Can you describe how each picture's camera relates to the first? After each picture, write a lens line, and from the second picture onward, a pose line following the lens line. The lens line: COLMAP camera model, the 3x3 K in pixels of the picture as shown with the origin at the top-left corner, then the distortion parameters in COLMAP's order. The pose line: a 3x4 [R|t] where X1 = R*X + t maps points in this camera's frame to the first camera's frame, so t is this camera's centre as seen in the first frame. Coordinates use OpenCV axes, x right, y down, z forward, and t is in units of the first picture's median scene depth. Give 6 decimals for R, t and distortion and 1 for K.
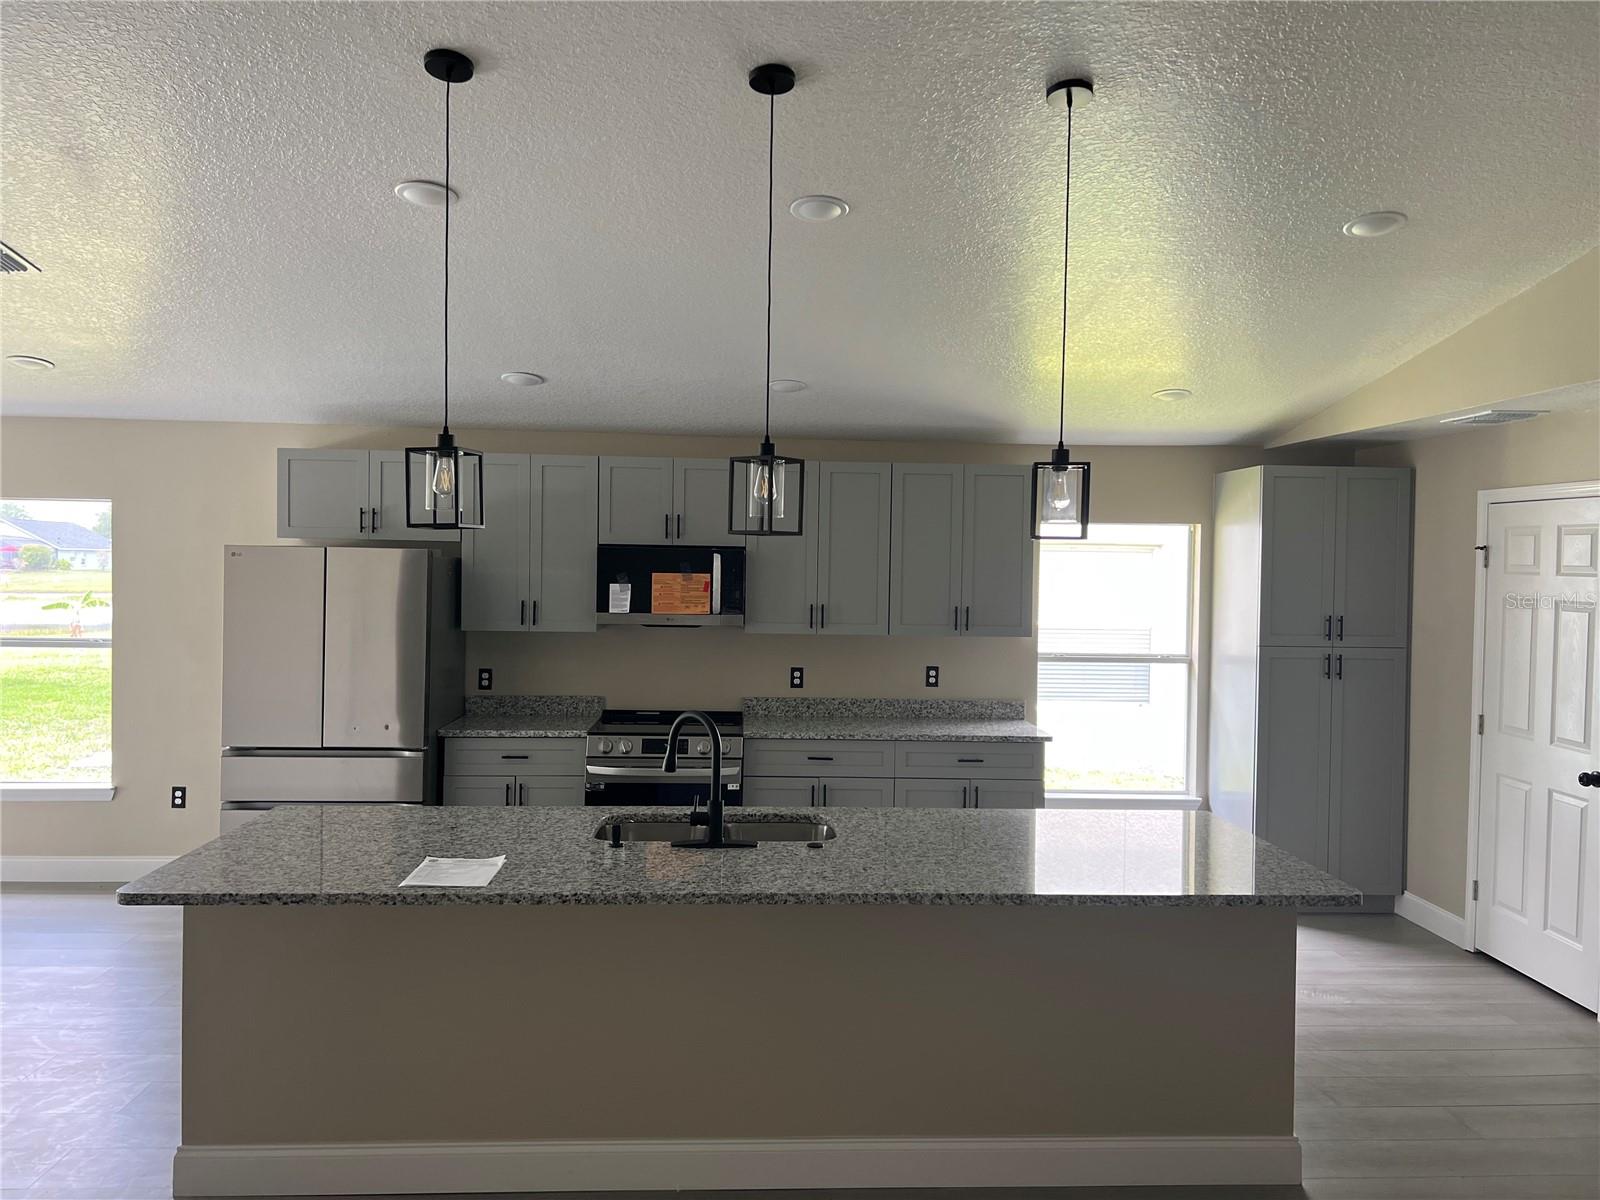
lens RADIAL K [[1193.4, 0, 809.0], [0, 1193.4, 589.1], [0, 0, 1]] dist [0.077267, -0.073343]
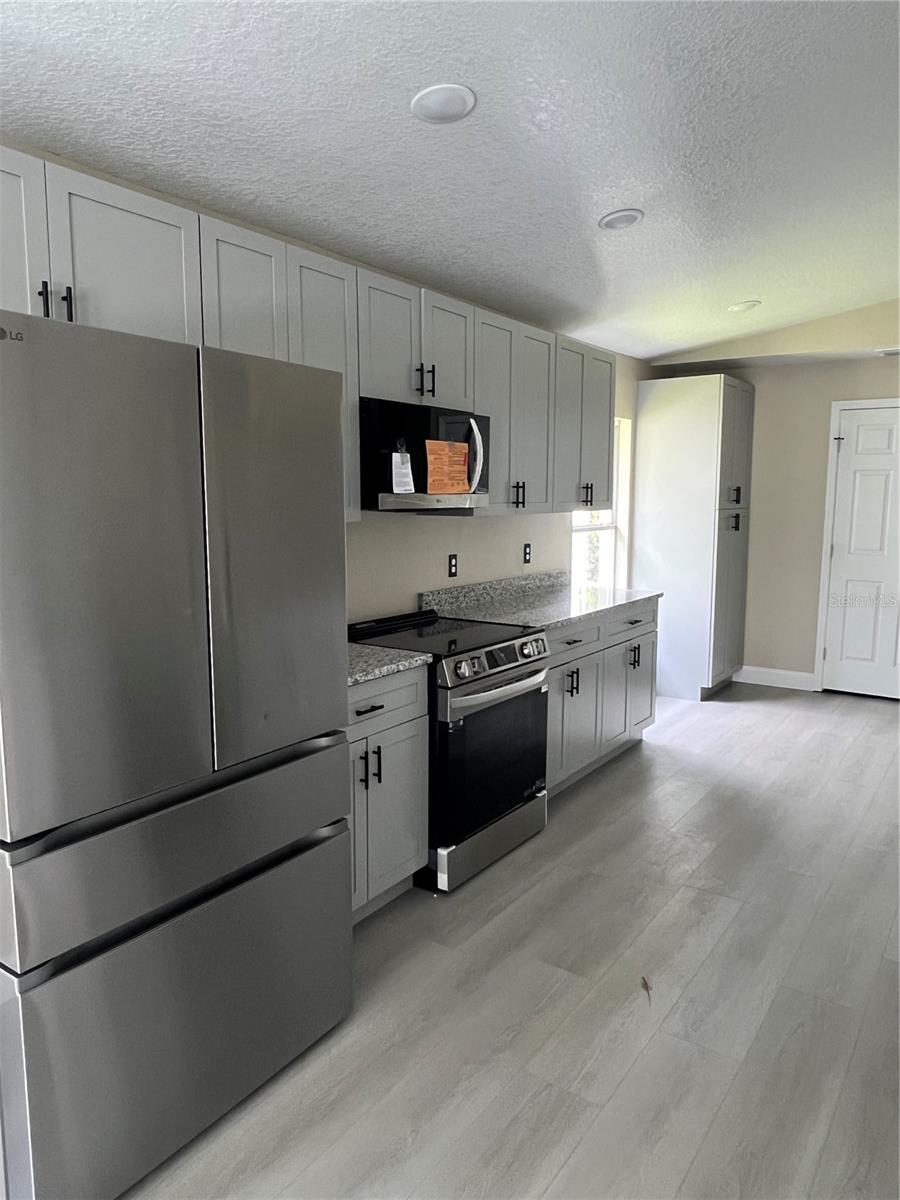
lens RADIAL K [[807.4, 0, 447.3], [0, 807.4, 603.5], [0, 0, 1]] dist [0.003720, -0.001130]
pose [[0.620036, -0.121571, 0.775098, -0.598418], [0.026438, 0.990599, 0.134222, 0.023682], [-0.784128, -0.062730, 0.617421, 0.742283]]
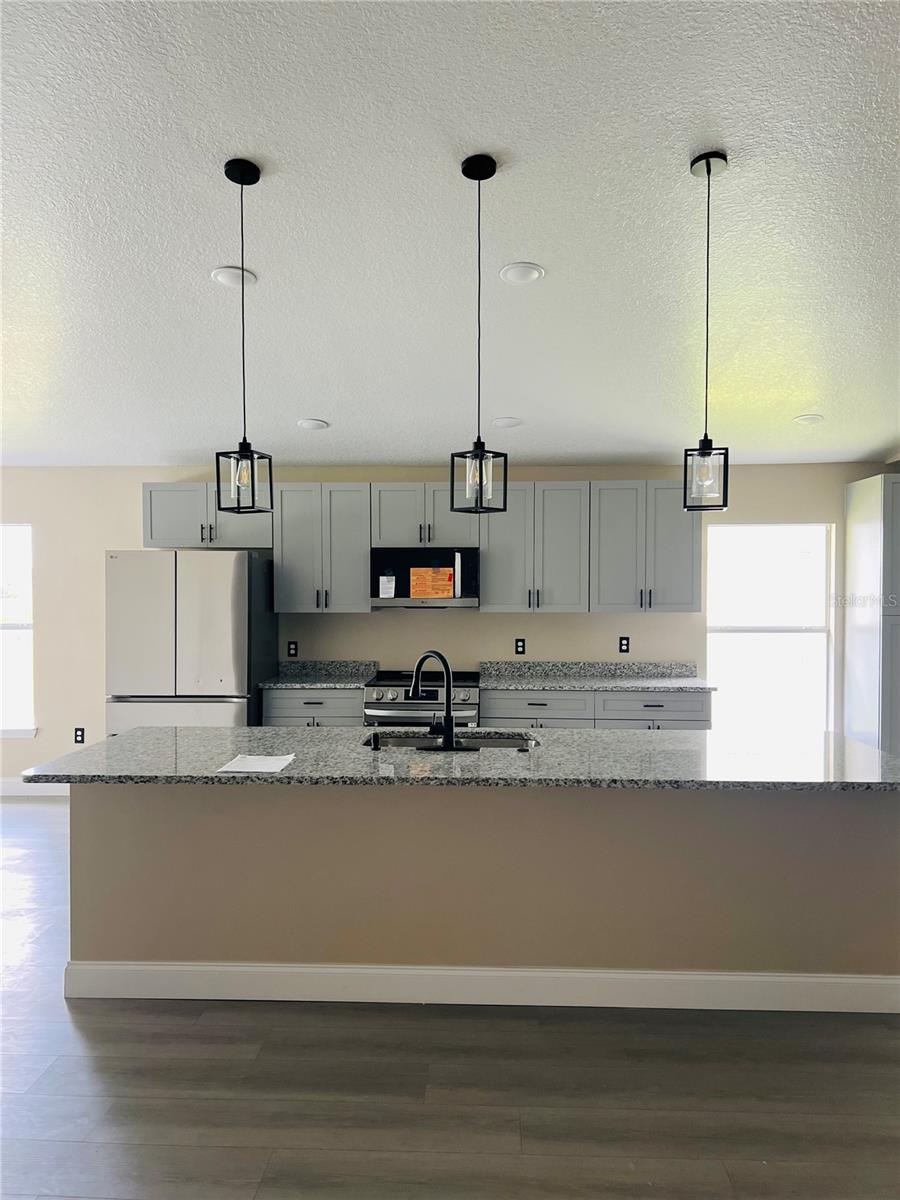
lens RADIAL K [[895.0, 0, 458.4], [0, 895.0, 606.0], [0, 0, 1]] dist [0.077267, -0.073343]
pose [[0.995379, -0.015120, -0.094827, 0.019368], [0.015152, 0.999885, -0.000381, 0.034233], [0.094822, -0.001057, 0.995494, 0.001504]]
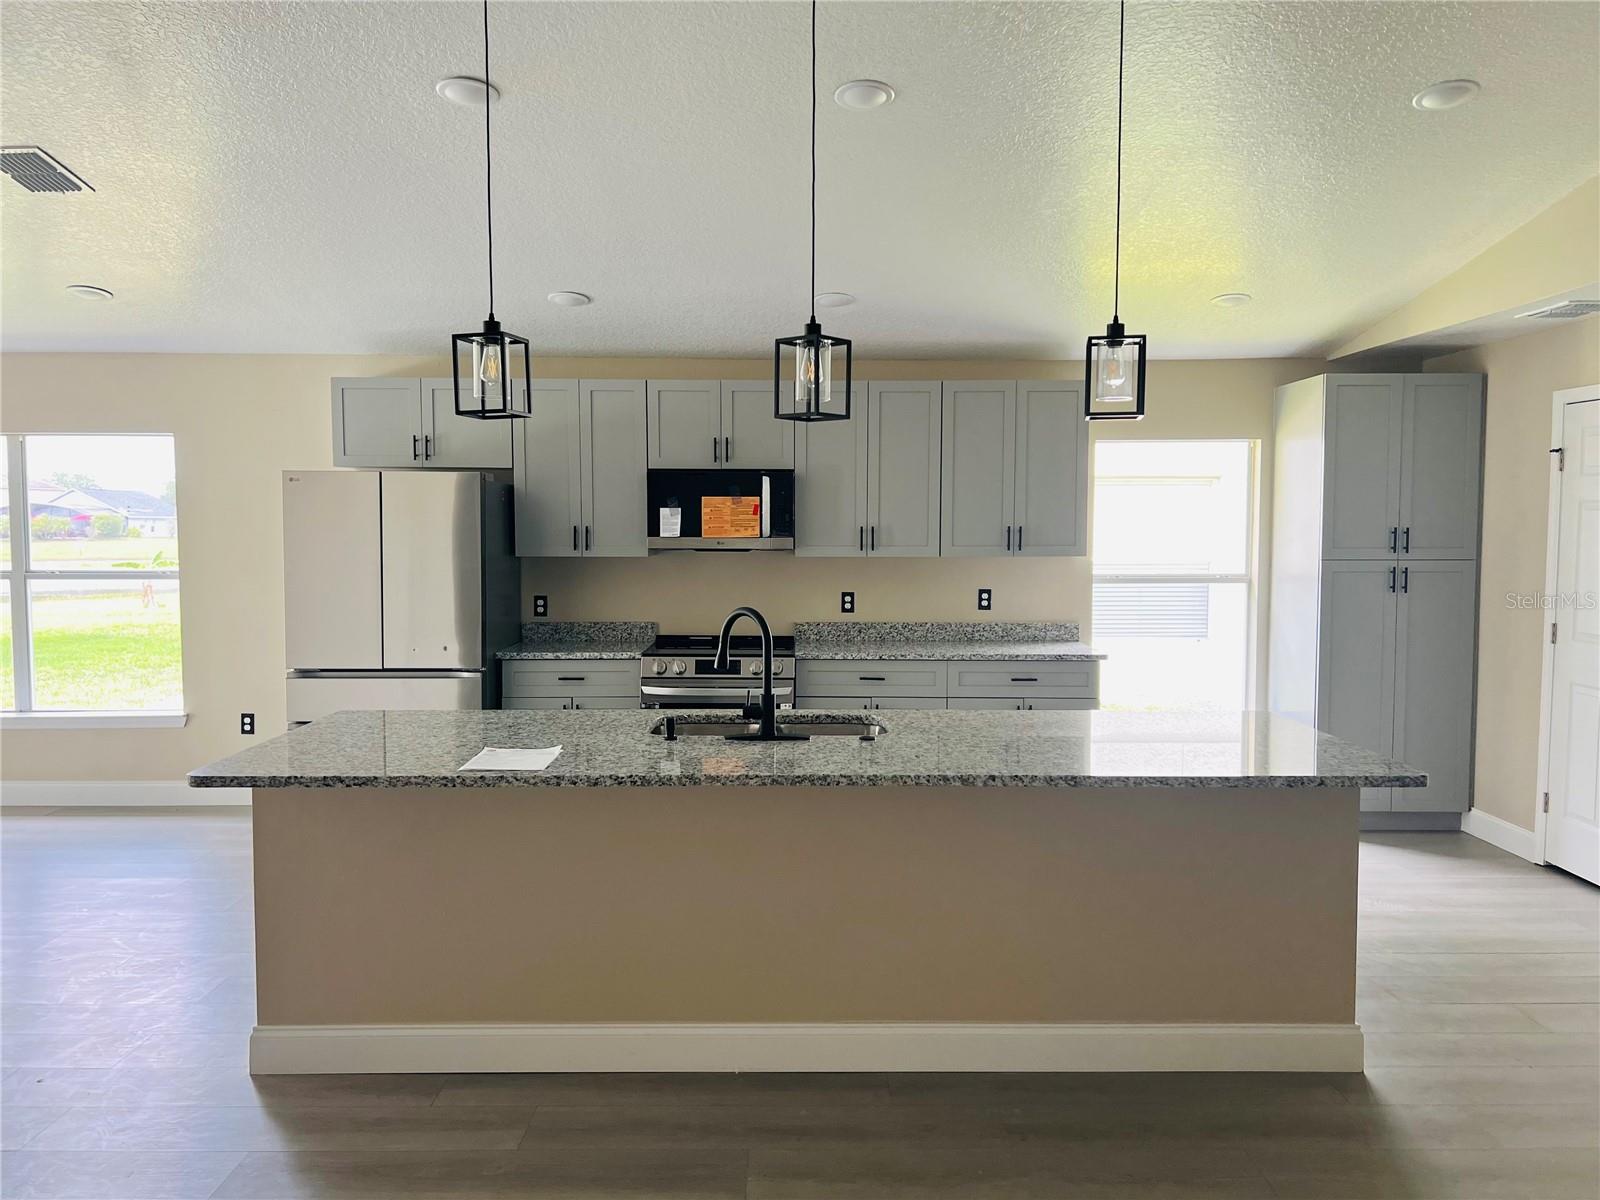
lens RADIAL K [[1193.4, 0, 808.2], [0, 1193.4, 592.7], [0, 0, 1]] dist [0.077267, -0.073343]
pose [[0.998936, -0.012786, -0.044305, 0.000986], [0.014407, 0.999231, 0.036467, 0.035467], [0.043804, -0.037066, 0.998352, 0.003694]]
